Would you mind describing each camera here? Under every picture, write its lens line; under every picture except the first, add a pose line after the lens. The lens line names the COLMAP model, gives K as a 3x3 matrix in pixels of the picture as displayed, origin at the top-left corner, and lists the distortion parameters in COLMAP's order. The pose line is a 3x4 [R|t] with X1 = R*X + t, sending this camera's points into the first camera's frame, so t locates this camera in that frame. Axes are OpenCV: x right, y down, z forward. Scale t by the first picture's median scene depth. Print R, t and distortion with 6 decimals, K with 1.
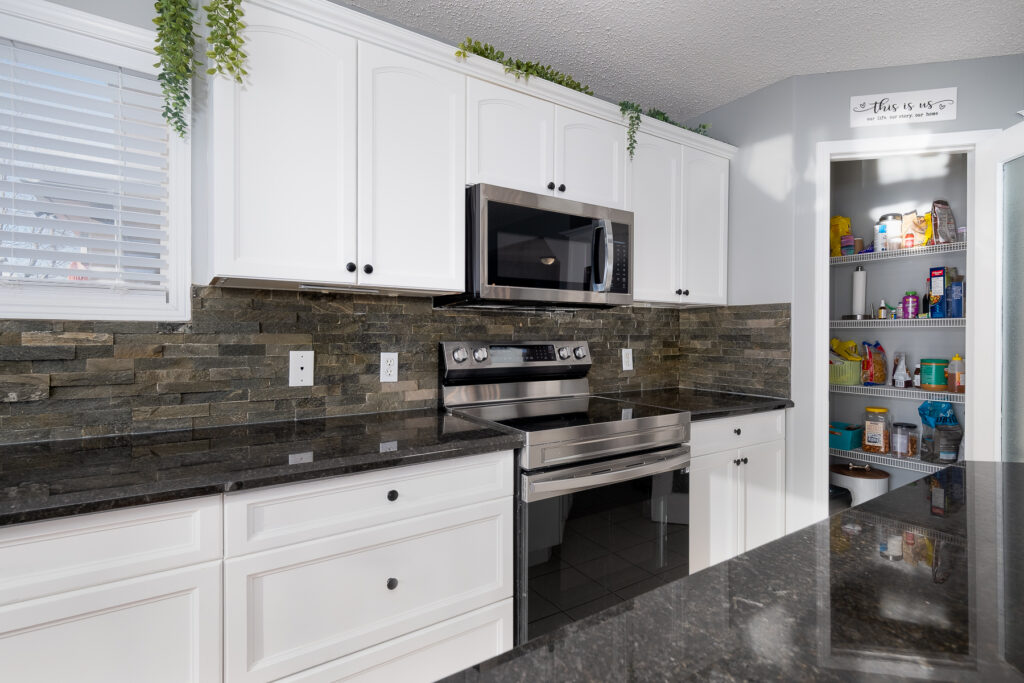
lens RADIAL K [[489.1, 0, 512.0], [0, 489.1, 341.5], [0, 0, 1]] dist [0.001897, 0.000197]
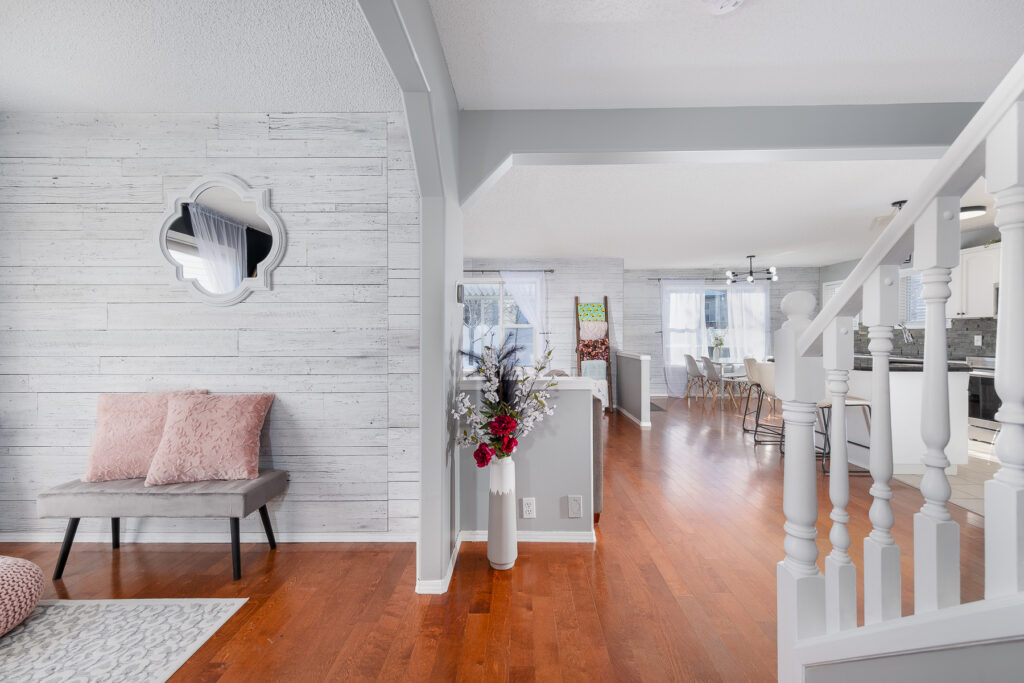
lens RADIAL K [[415.0, 0, 512.0], [0, 415.0, 341.5], [0, 0, 1]] dist [-0.000667, -0.000063]
pose [[-0.573312, 0.010736, -0.819267, 3.690609], [-0.004939, 0.999851, 0.016559, 0.027697], [0.819322, 0.013540, -0.573174, -0.021739]]
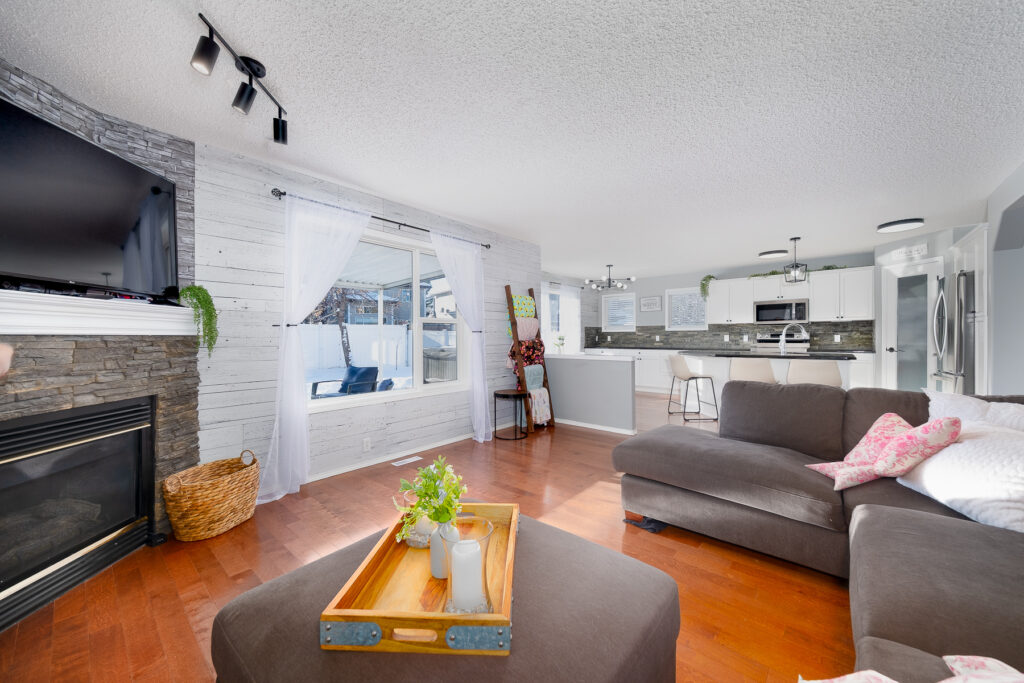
lens RADIAL K [[378.5, 0, 512.0], [0, 378.5, 341.5], [0, 0, 1]] dist [0.001544, 0.000066]
pose [[0.270294, 0.007982, -0.962745, 2.851272], [-0.002458, 0.999968, 0.007600, 0.062641], [0.962775, 0.000313, 0.270305, -2.335167]]
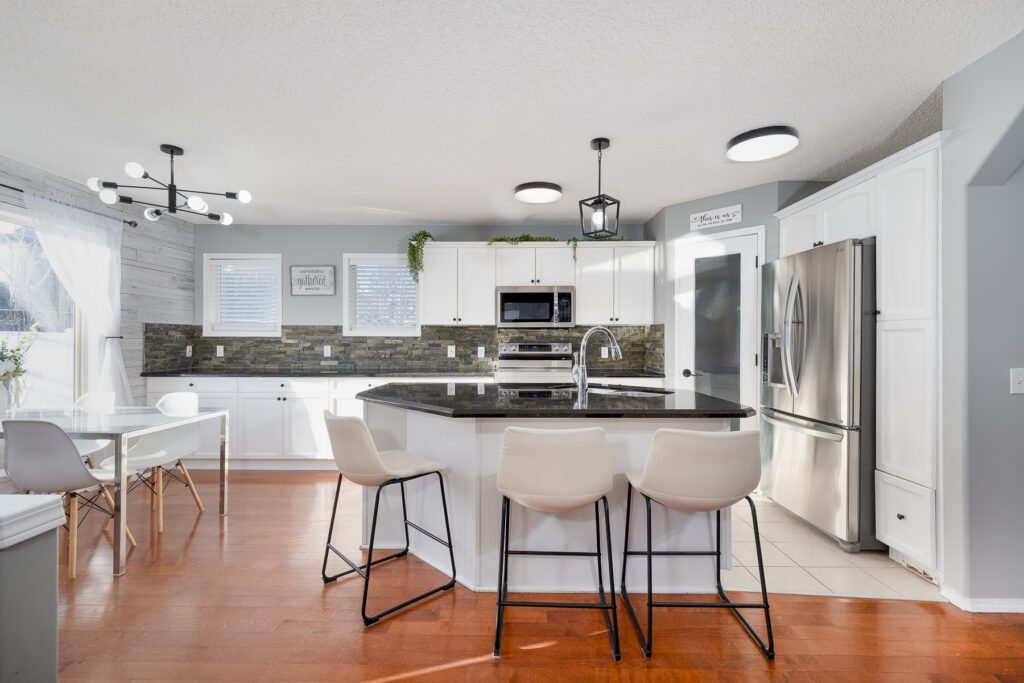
lens RADIAL K [[456.6, 0, 512.0], [0, 456.6, 341.5], [0, 0, 1]] dist [0.001419, 0.000092]
pose [[0.824200, 0.000945, -0.566297, 1.393728], [-0.005668, 0.999962, -0.006580, 0.009391], [0.566270, 0.008633, 0.824175, -1.048217]]
